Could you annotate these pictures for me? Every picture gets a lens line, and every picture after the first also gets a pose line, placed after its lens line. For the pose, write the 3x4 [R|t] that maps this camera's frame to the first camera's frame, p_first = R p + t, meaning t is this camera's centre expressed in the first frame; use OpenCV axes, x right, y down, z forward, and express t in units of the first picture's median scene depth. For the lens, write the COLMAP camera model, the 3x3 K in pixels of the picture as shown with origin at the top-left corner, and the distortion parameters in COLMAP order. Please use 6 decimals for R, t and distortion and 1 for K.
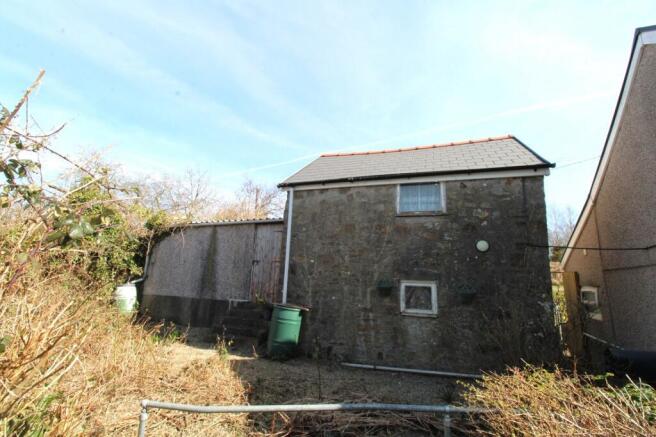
lens RADIAL K [[305.2, 0, 328.5], [0, 305.2, 218.0], [0, 0, 1]] dist [-0.009018, -0.000284]
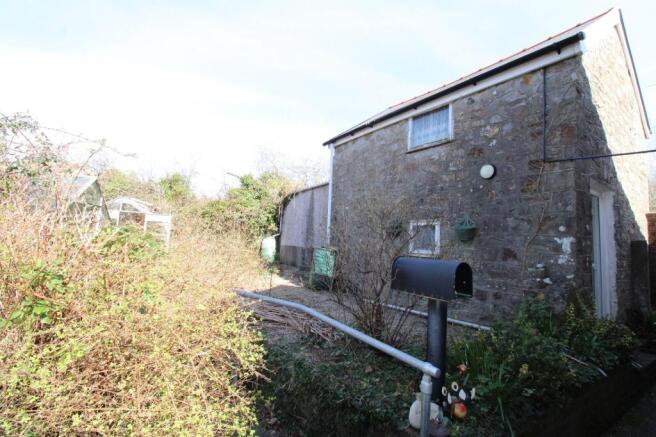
lens RADIAL K [[305.2, 0, 328.9], [0, 305.2, 219.5], [0, 0, 1]] dist [-0.009018, -0.000284]
pose [[0.802590, -0.035484, -0.595475, 0.599694], [0.088894, 0.994198, 0.060569, 0.122230], [0.589871, -0.101546, 0.801087, 0.095172]]
